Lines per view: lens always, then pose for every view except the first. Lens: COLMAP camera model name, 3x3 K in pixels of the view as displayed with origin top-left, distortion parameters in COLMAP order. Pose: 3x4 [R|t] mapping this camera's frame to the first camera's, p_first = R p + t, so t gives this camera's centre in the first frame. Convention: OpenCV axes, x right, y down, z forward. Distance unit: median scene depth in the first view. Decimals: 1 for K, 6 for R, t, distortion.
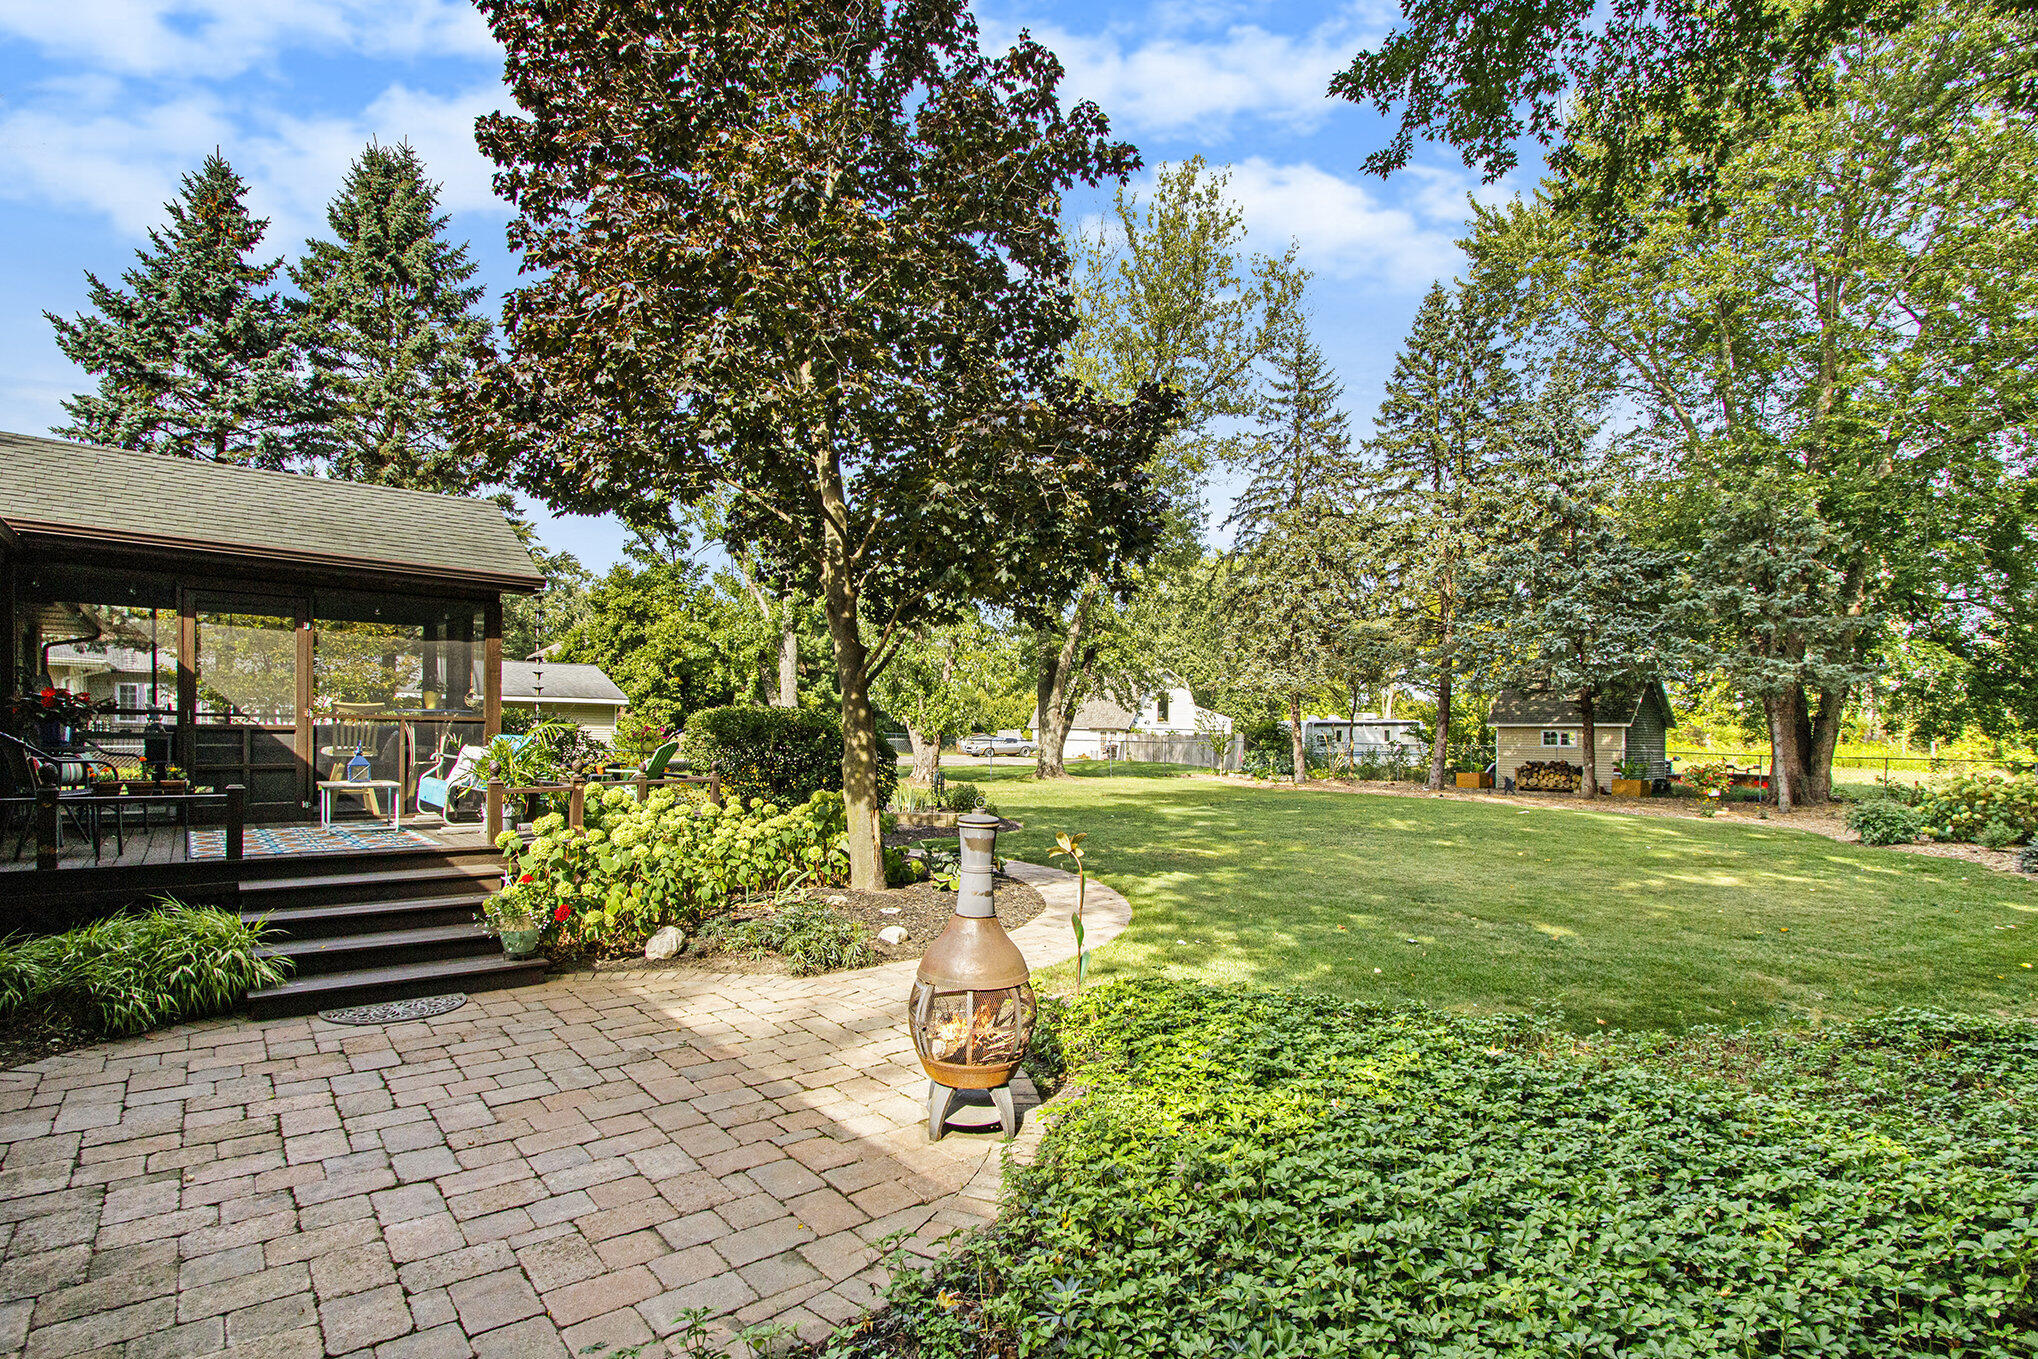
lens RADIAL K [[966.2, 0, 995.4], [0, 966.2, 743.3], [0, 0, 1]] dist [-0.012260, -0.000321]
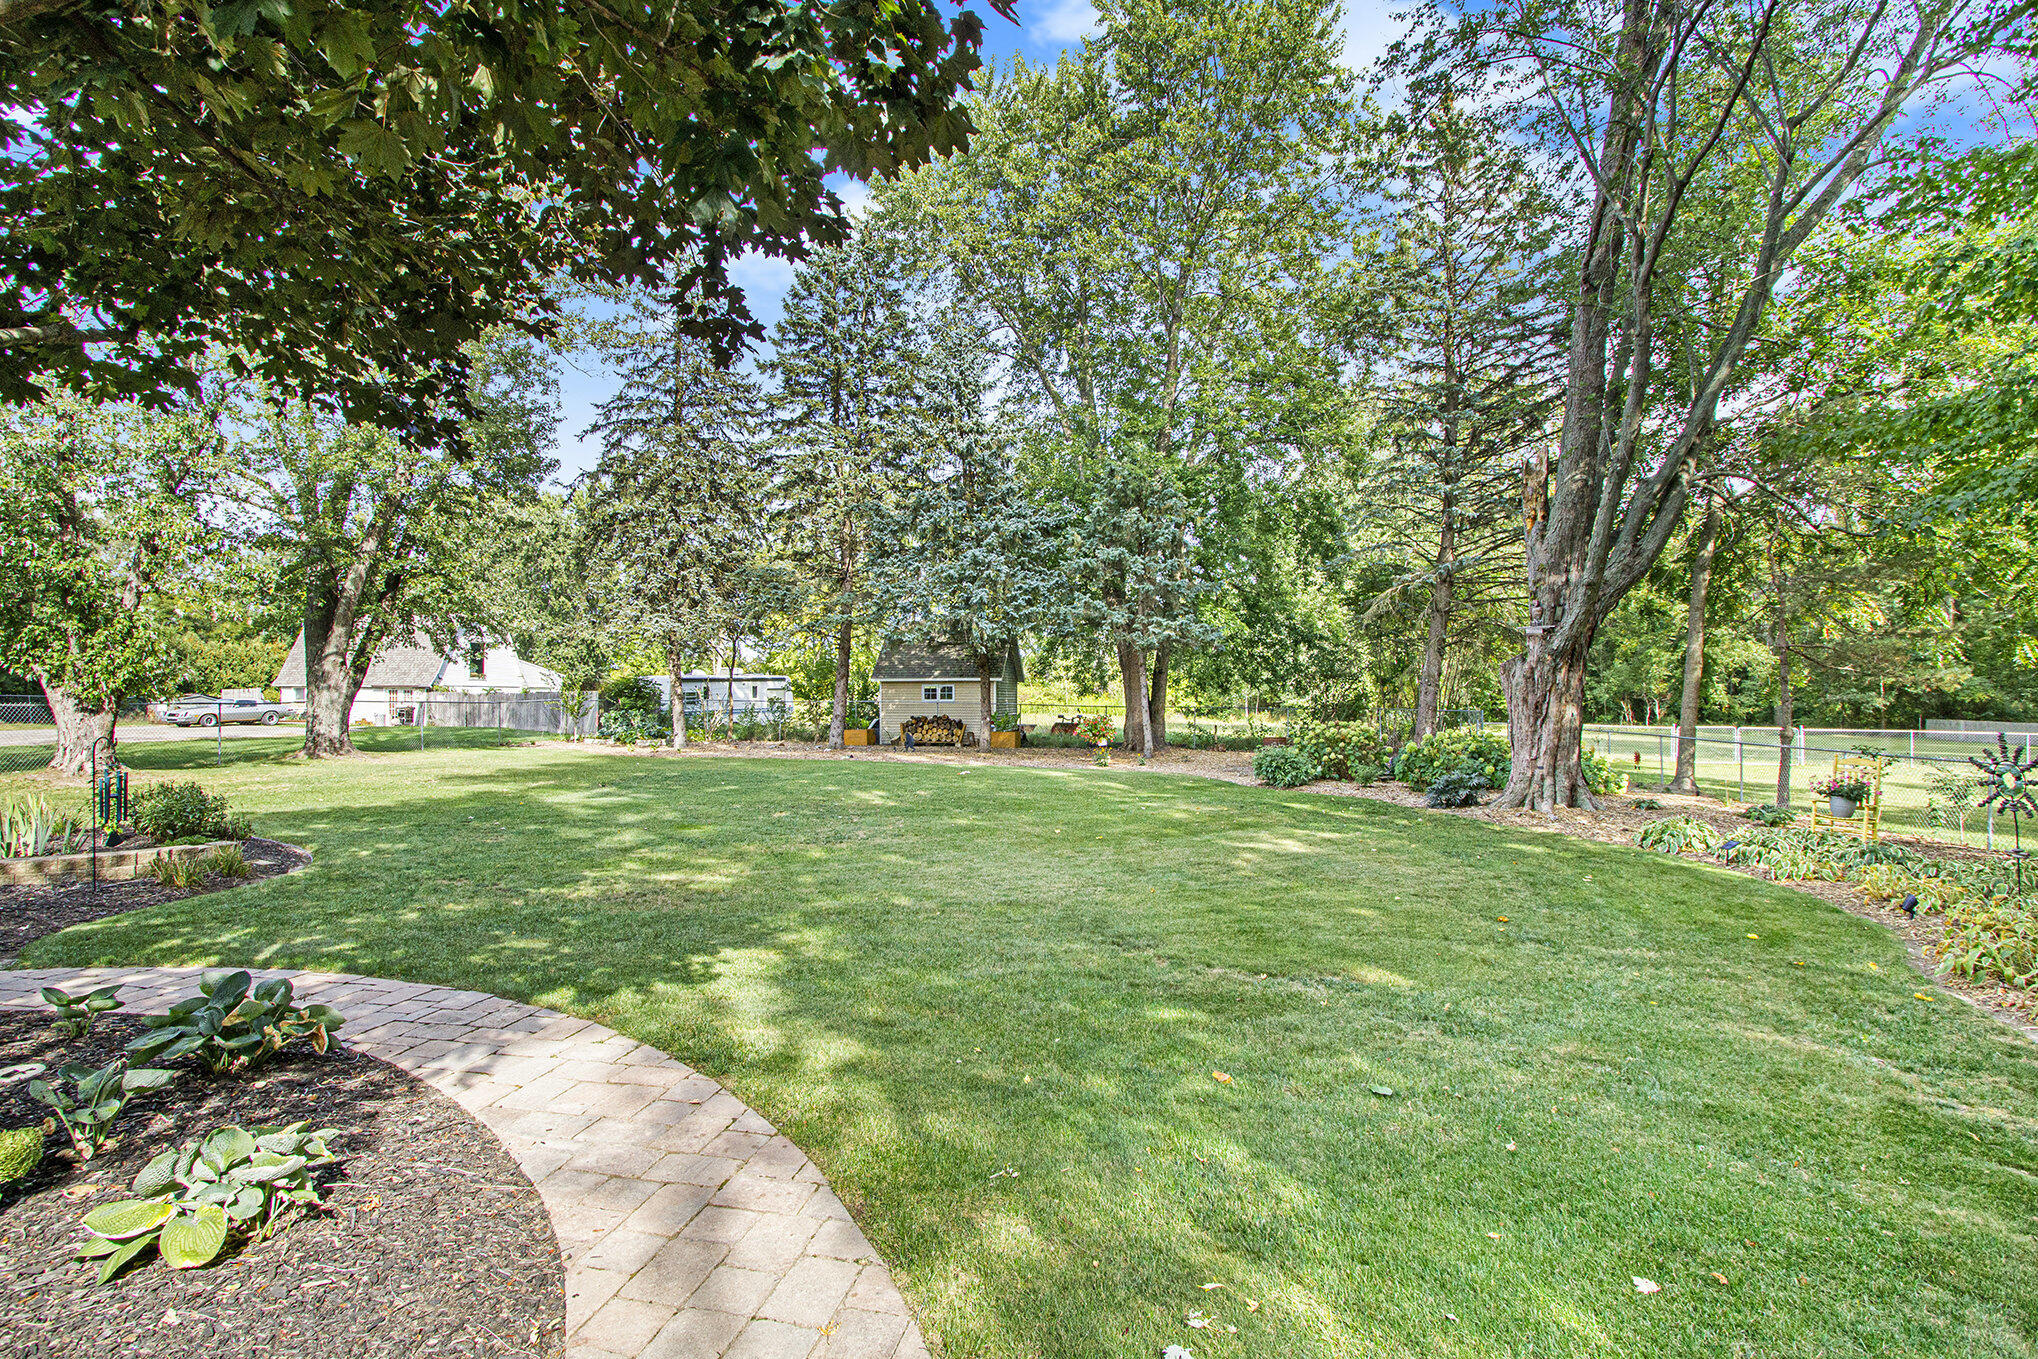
lens RADIAL K [[966.2, 0, 1006.4], [0, 966.2, 683.0], [0, 0, 1]] dist [-0.012260, -0.000321]
pose [[0.770477, -0.001397, 0.637467, -0.008883], [0.013600, 0.999806, -0.014248, -0.000242], [-0.637323, 0.019647, 0.770346, 0.181375]]
